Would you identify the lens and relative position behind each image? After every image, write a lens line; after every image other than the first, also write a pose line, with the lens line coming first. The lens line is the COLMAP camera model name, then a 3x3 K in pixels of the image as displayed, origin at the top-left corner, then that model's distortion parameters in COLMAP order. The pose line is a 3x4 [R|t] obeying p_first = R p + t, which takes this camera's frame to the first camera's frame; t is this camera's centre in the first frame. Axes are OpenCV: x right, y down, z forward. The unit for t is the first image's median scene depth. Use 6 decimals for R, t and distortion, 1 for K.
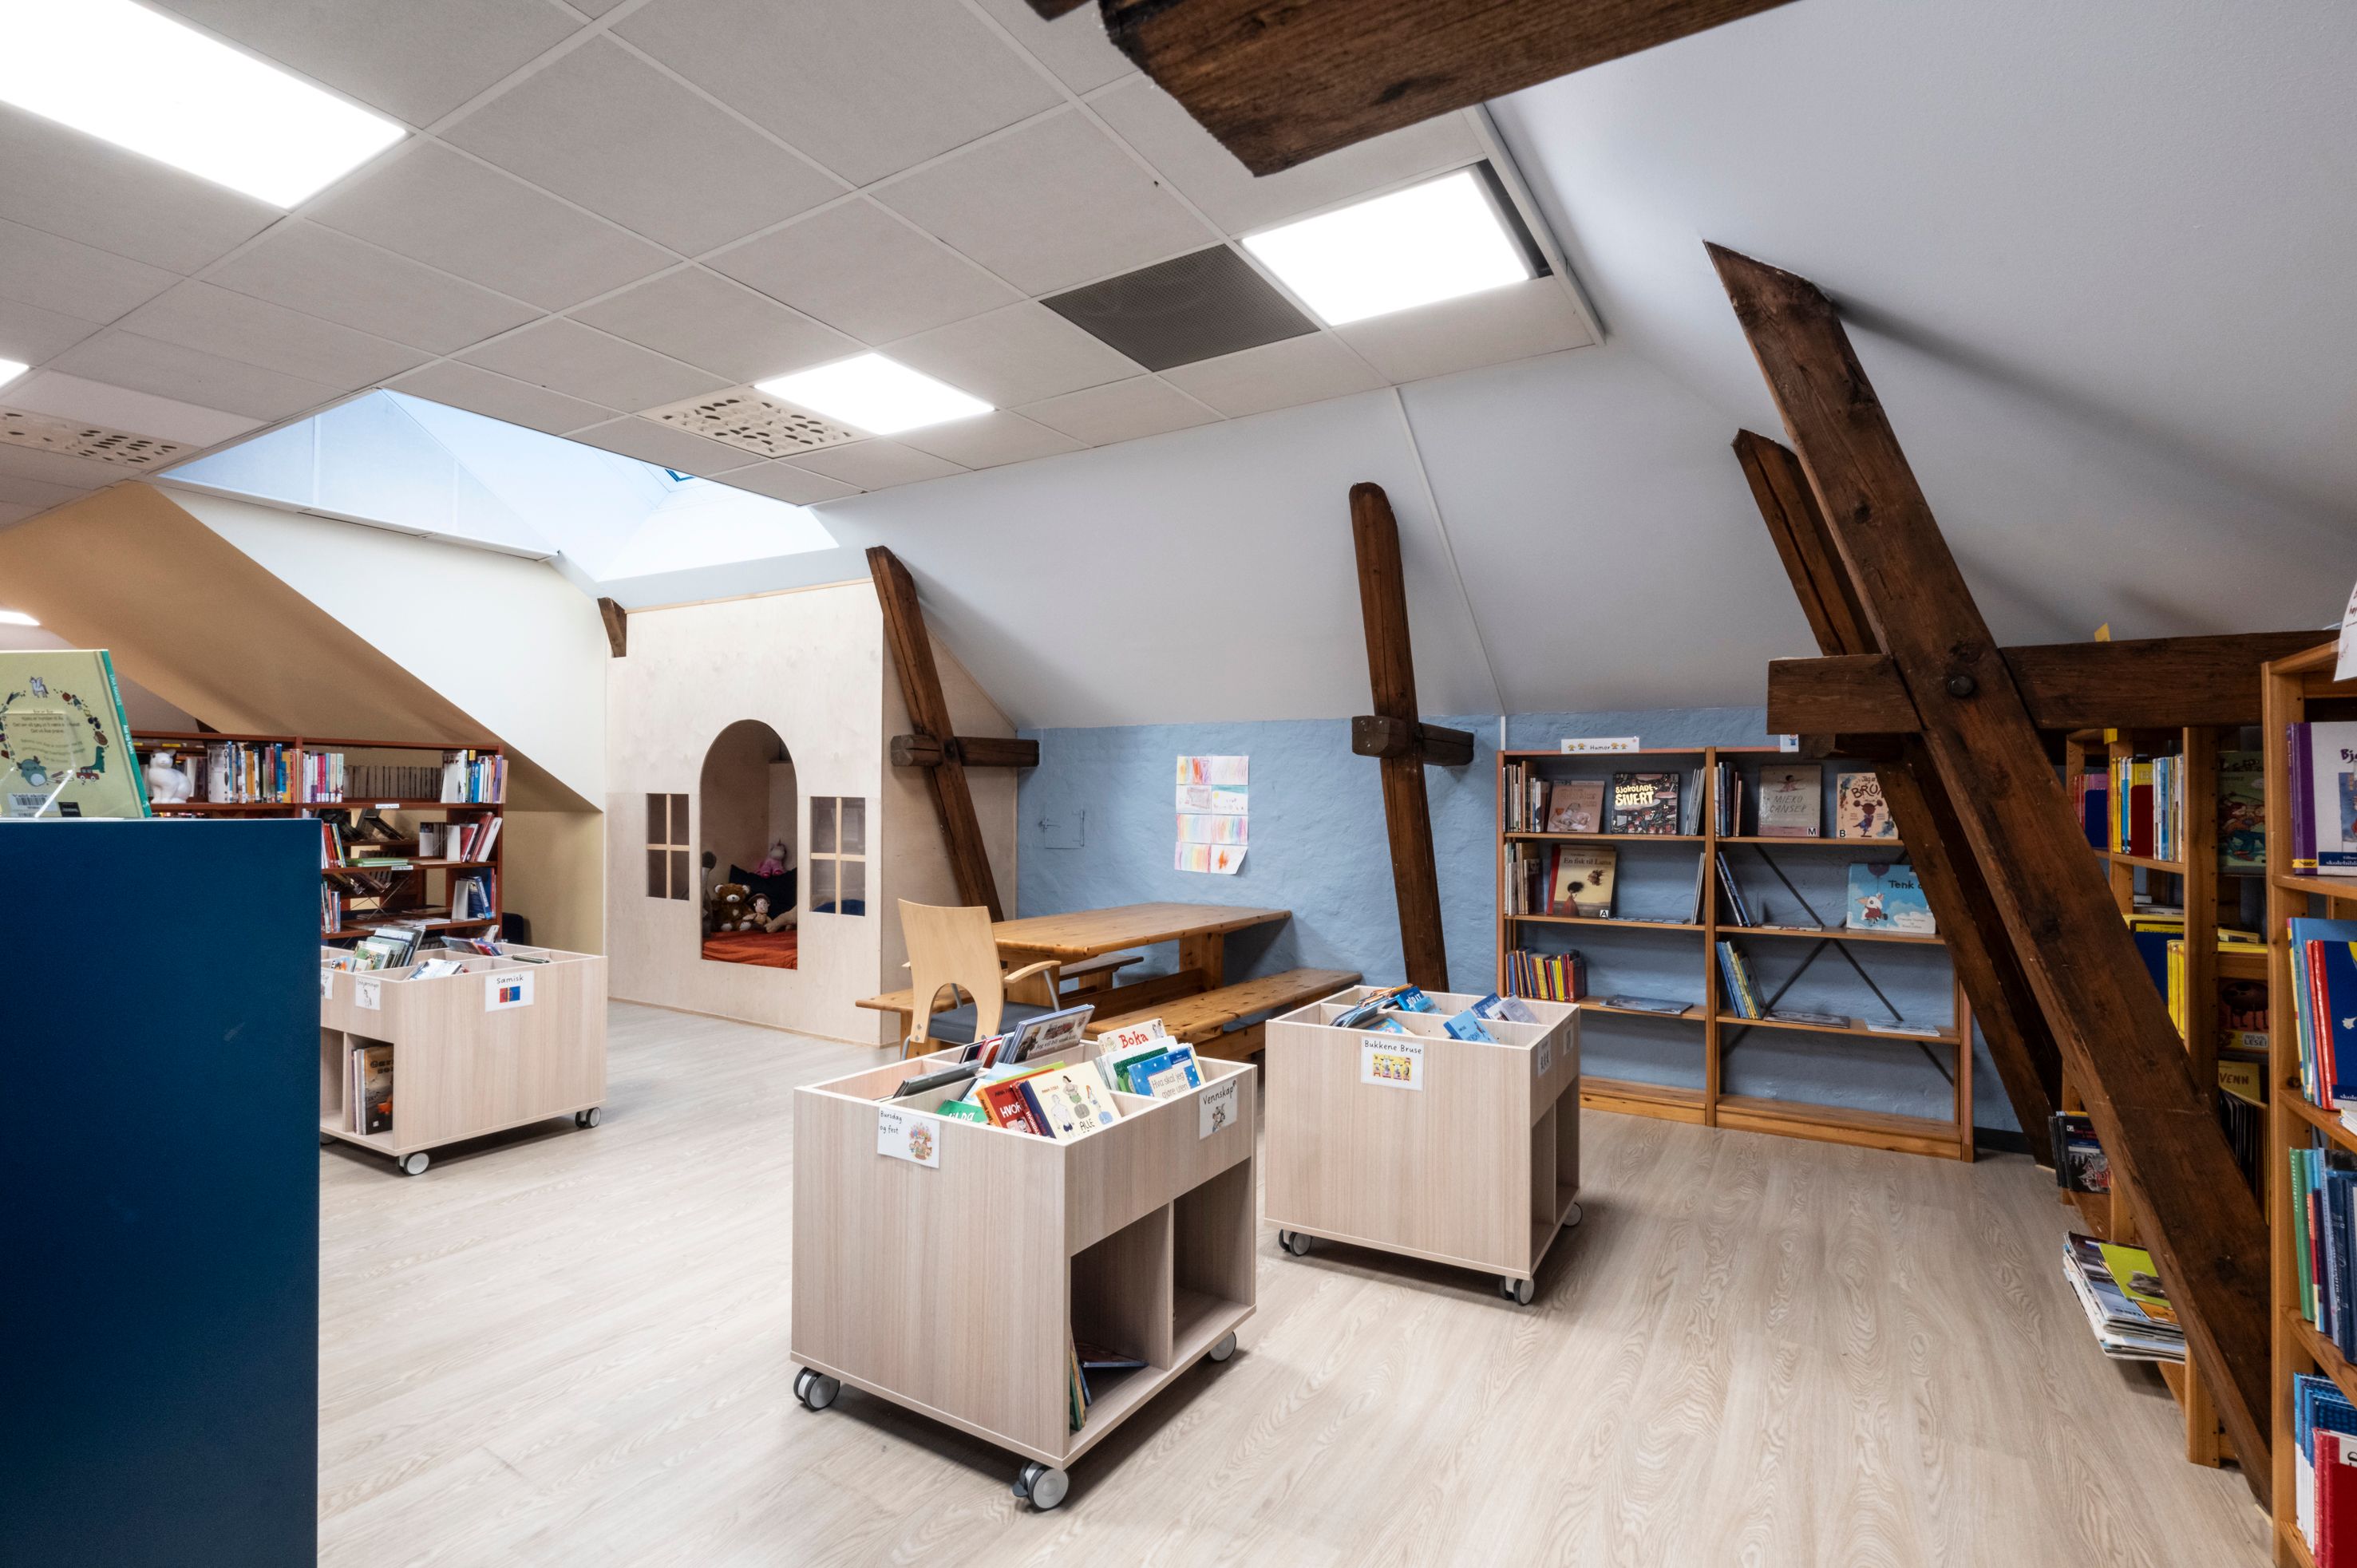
lens RADIAL K [[1091.6, 0, 1196.7], [0, 1091.6, 802.3], [0, 0, 1]] dist [0.001963, -0.000246]
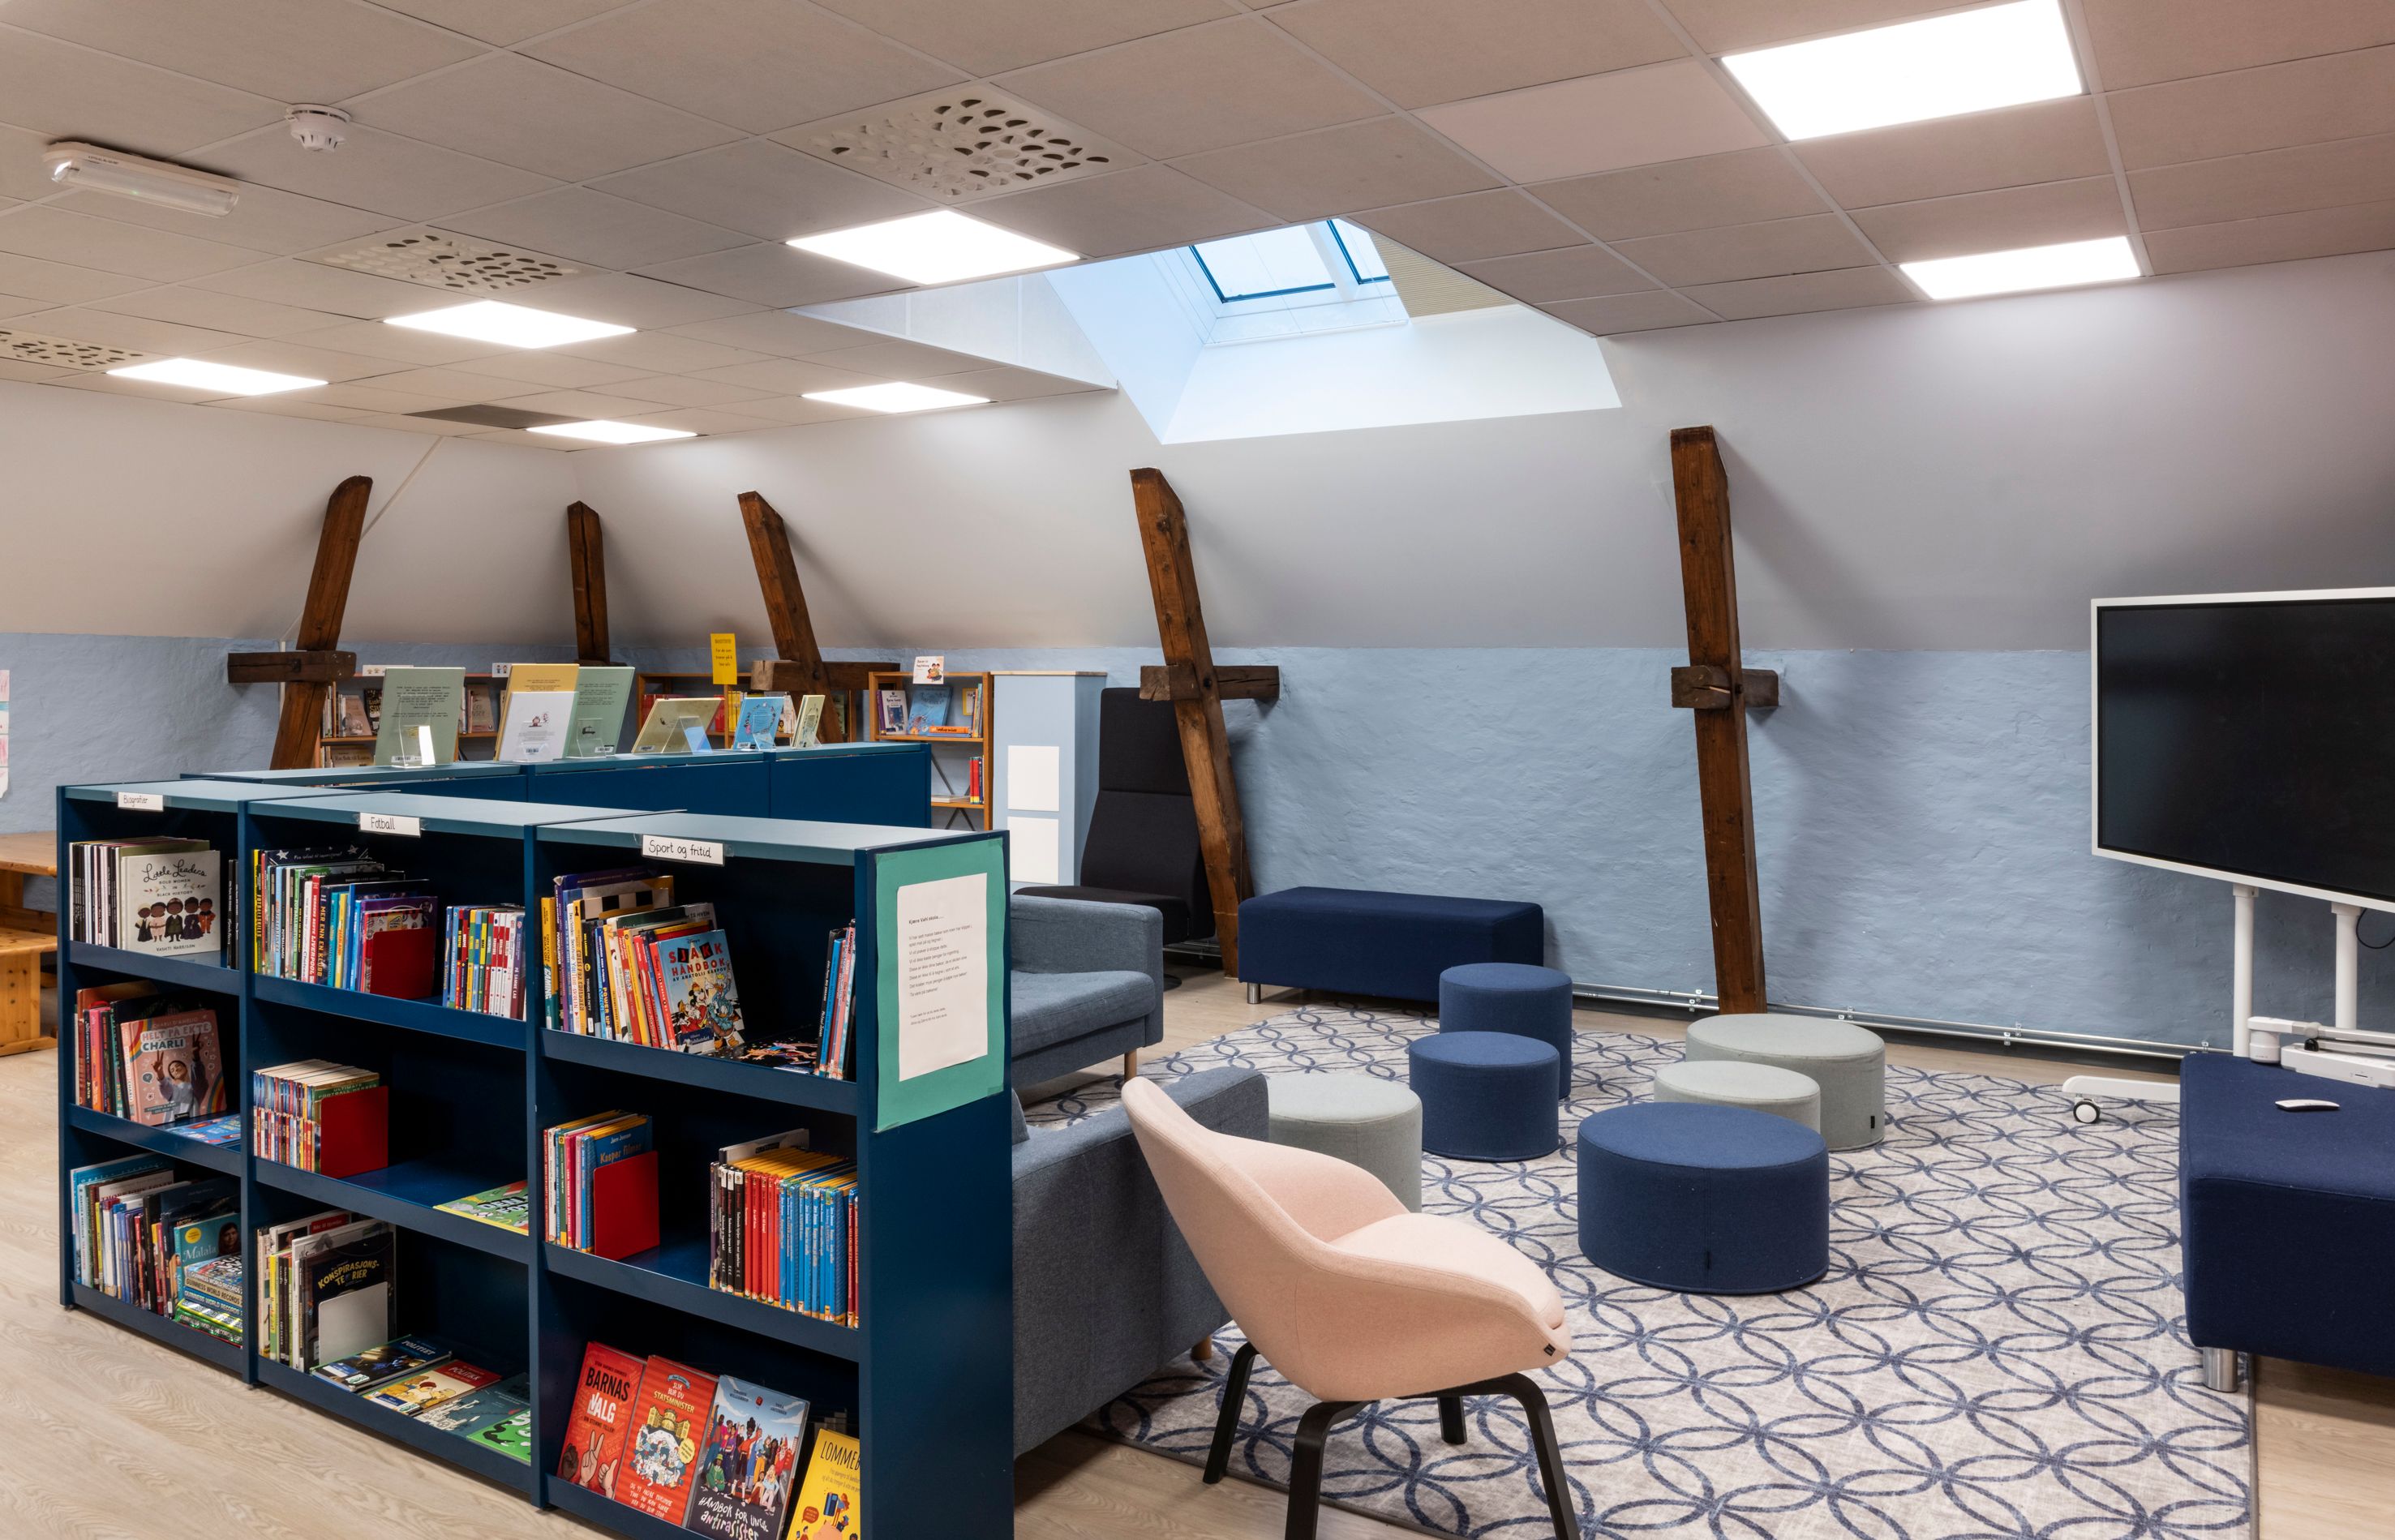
lens RADIAL K [[1650.7, 0, 1183.1], [0, 1650.7, 706.8], [0, 0, 1]] dist [-0.004820, 0.005374]
pose [[0.025444, -0.025573, 0.999349, -1.586918], [-0.003732, 0.999663, 0.025676, -0.060843], [-0.999669, -0.004383, 0.025340, -0.040381]]
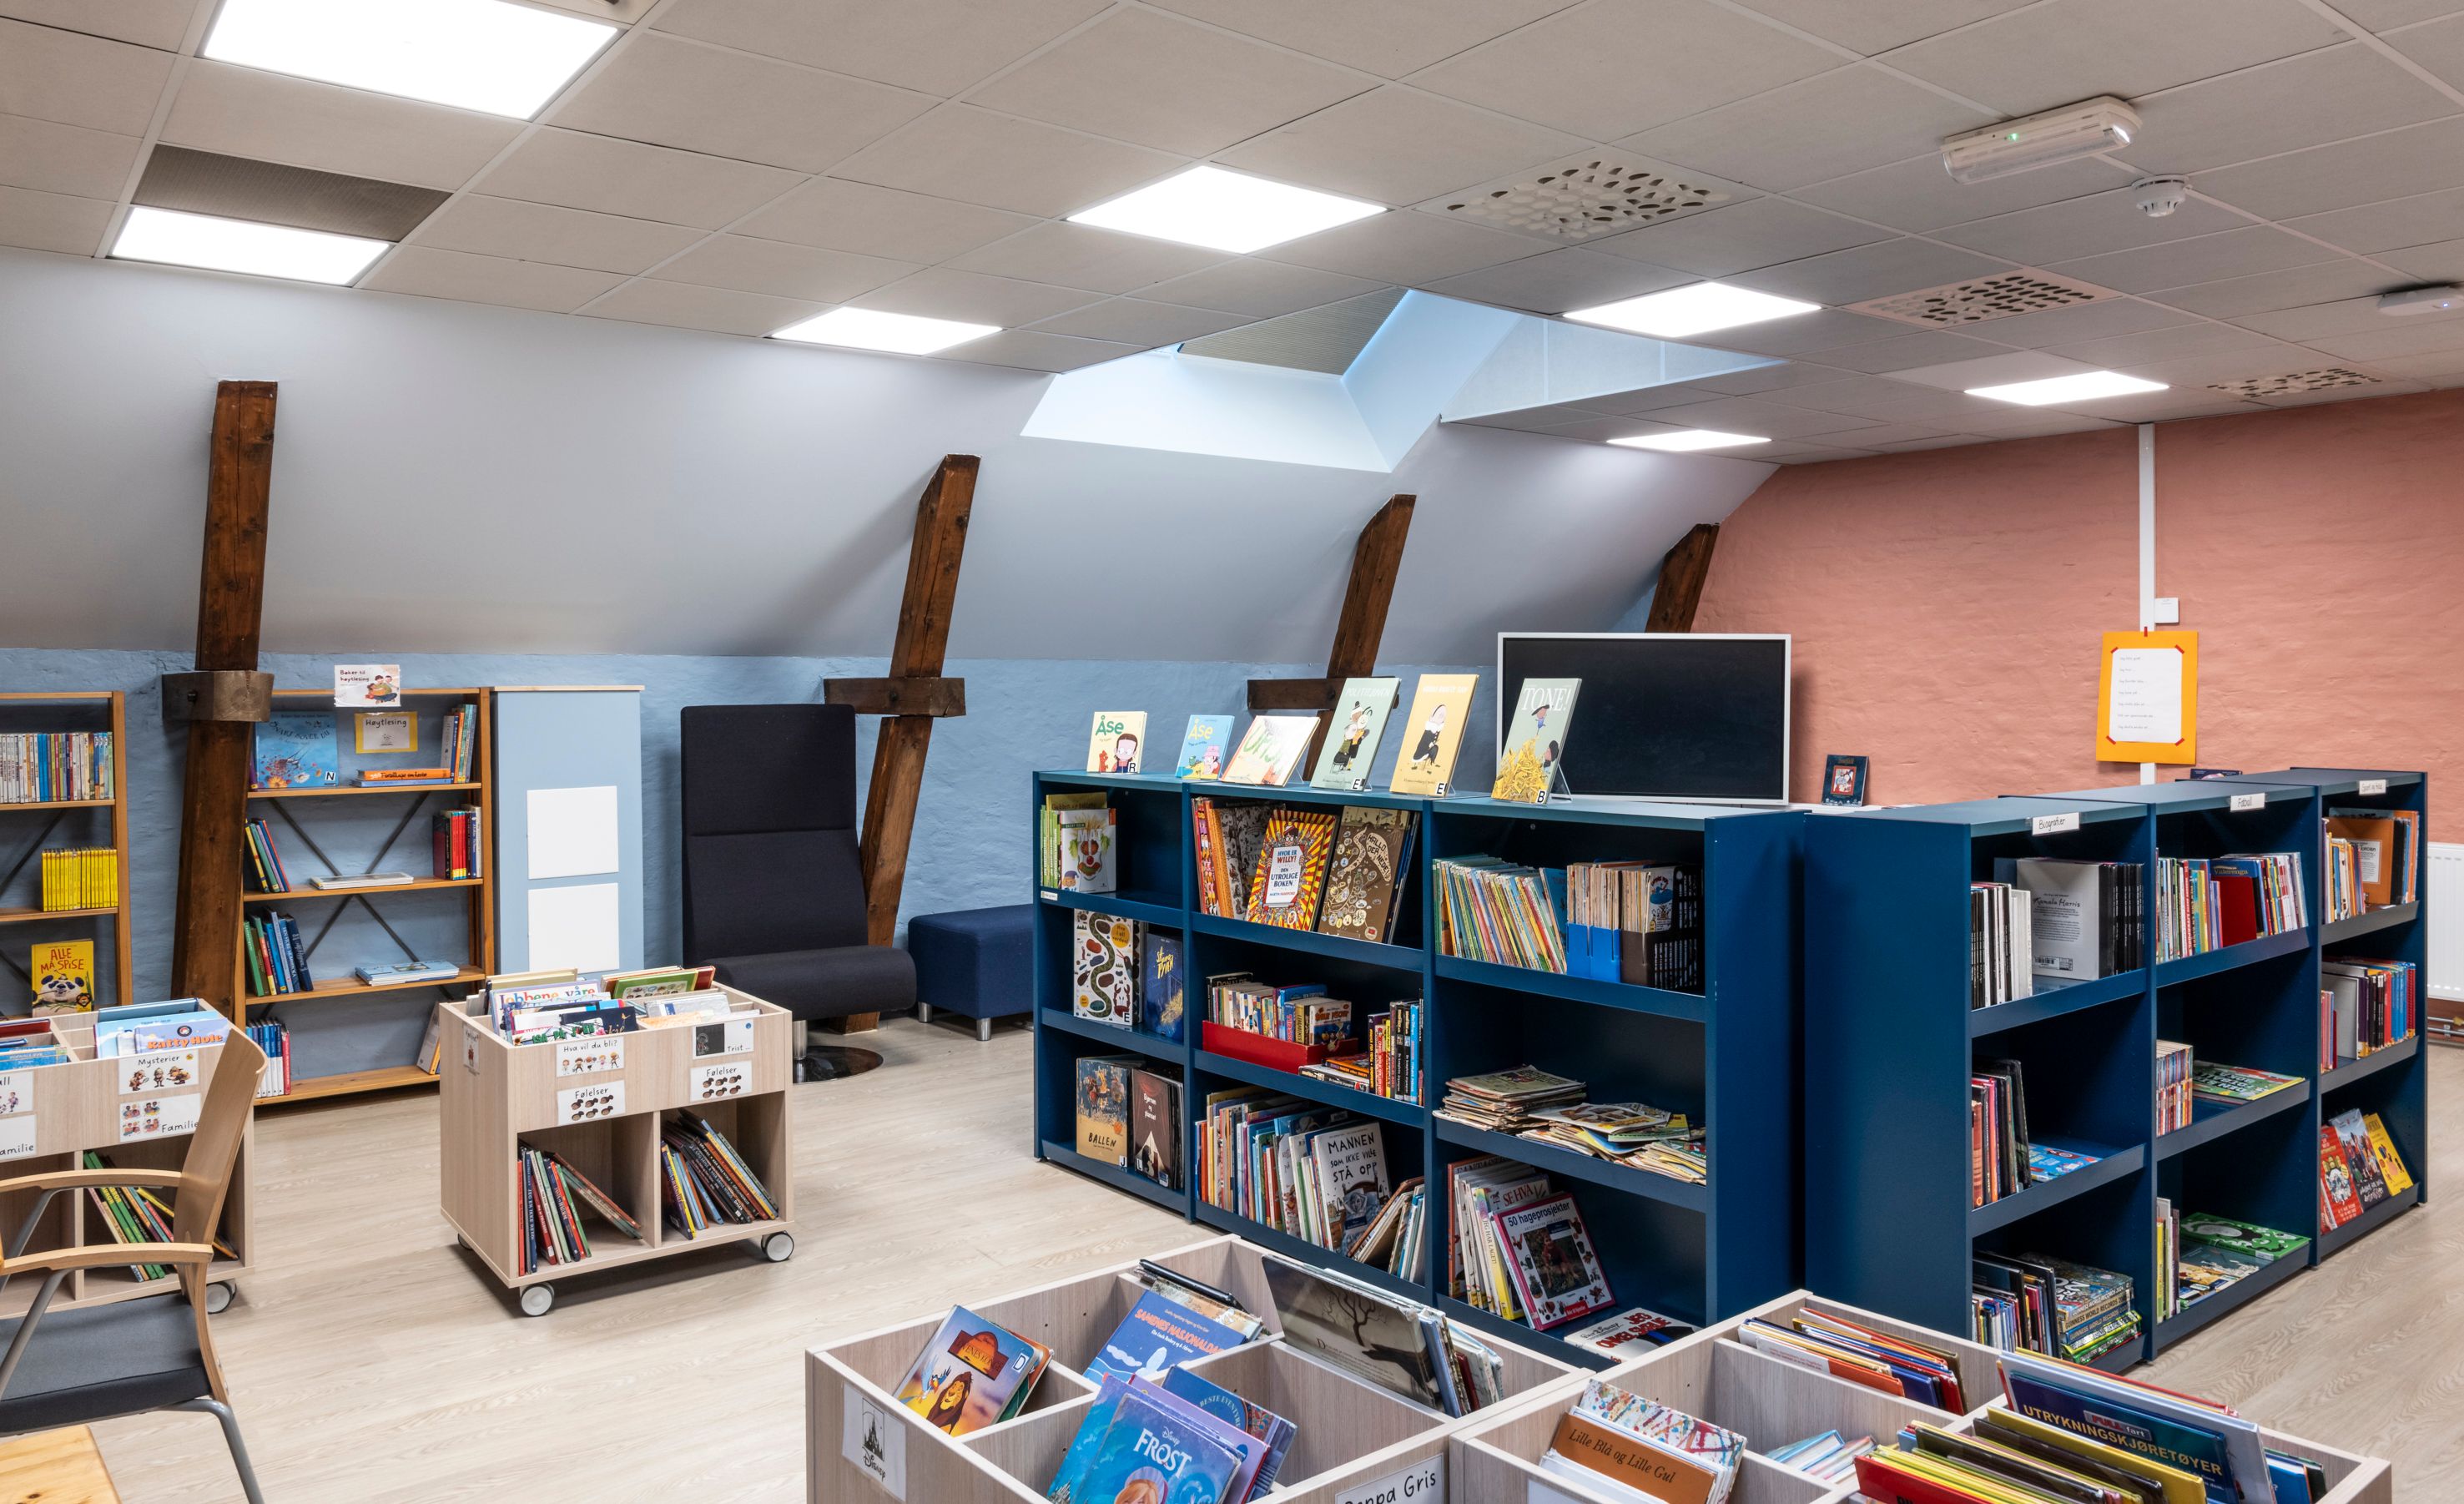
lens RADIAL K [[1699.6, 0, 1233.1], [0, 1699.6, 747.6], [0, 0, 1]] dist [-0.011045, 0.001571]
pose [[-0.935469, -0.012516, 0.353188, -0.744731], [0.000868, 0.999288, 0.037712, -0.053535], [-0.353409, 0.035585, -0.934792, 1.270324]]
